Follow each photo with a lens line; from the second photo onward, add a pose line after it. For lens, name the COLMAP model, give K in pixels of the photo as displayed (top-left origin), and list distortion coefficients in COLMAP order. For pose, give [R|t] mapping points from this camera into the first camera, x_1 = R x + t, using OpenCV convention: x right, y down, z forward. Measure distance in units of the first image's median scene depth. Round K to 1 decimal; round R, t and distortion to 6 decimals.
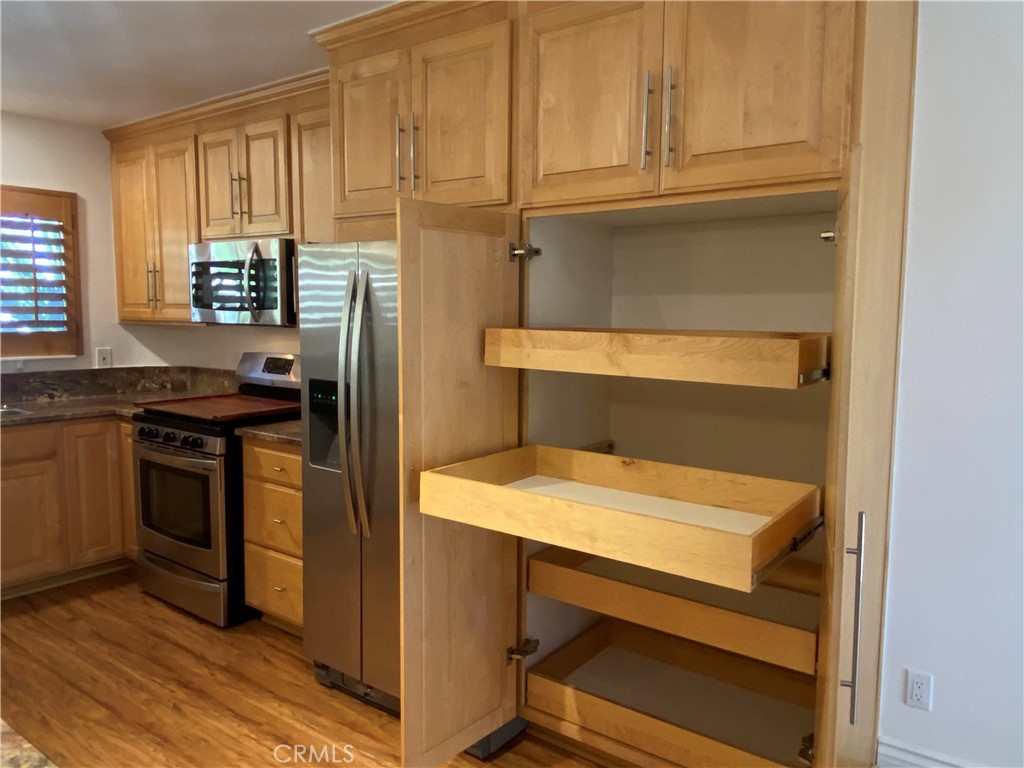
lens RADIAL K [[735.9, 0, 512.0], [0, 735.9, 384.0], [0, 0, 1]] dist [0.001528, -0.000115]
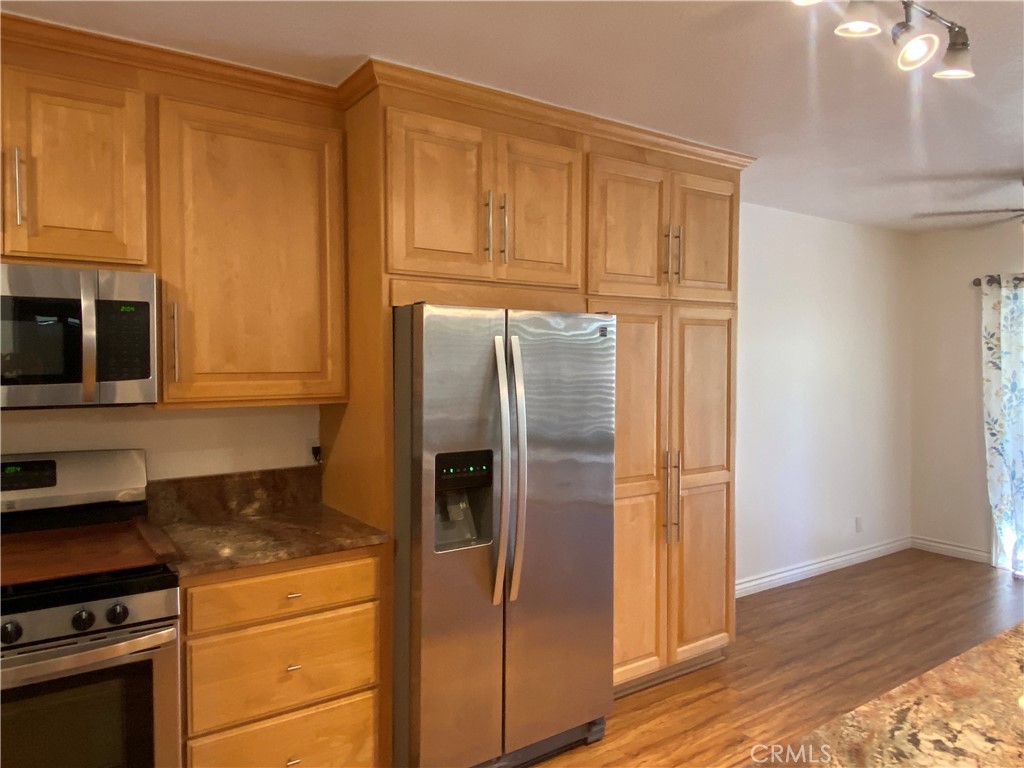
lens RADIAL K [[697.5, 0, 512.0], [0, 697.5, 384.0], [0, 0, 1]] dist [0.007409, 0.000112]
pose [[0.333864, -0.035050, 0.941969, -1.161134], [0.106482, 0.994314, -0.000743, -0.089268], [-0.936588, 0.100550, 0.335698, 0.701330]]
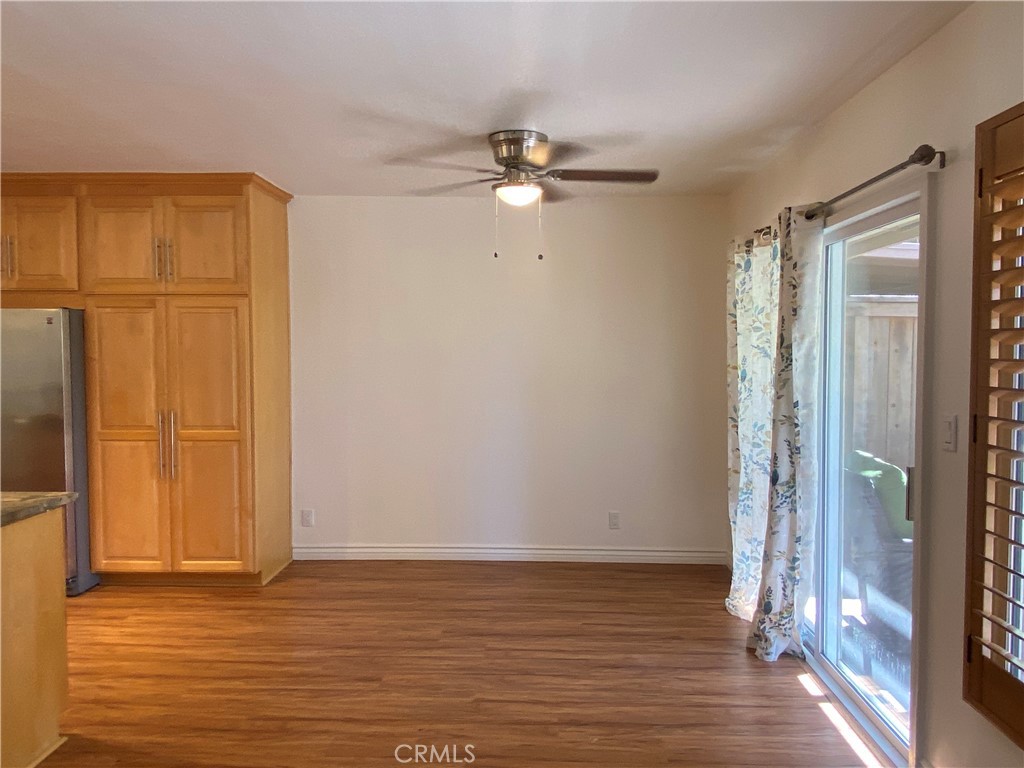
lens RADIAL K [[697.5, 0, 512.0], [0, 697.5, 384.0], [0, 0, 1]] dist [0.007409, 0.000112]
pose [[0.815519, -0.035248, 0.577656, -0.140228], [0.065064, 0.997400, -0.030997, 0.110828], [-0.575061, 0.062863, 0.815692, -1.037323]]
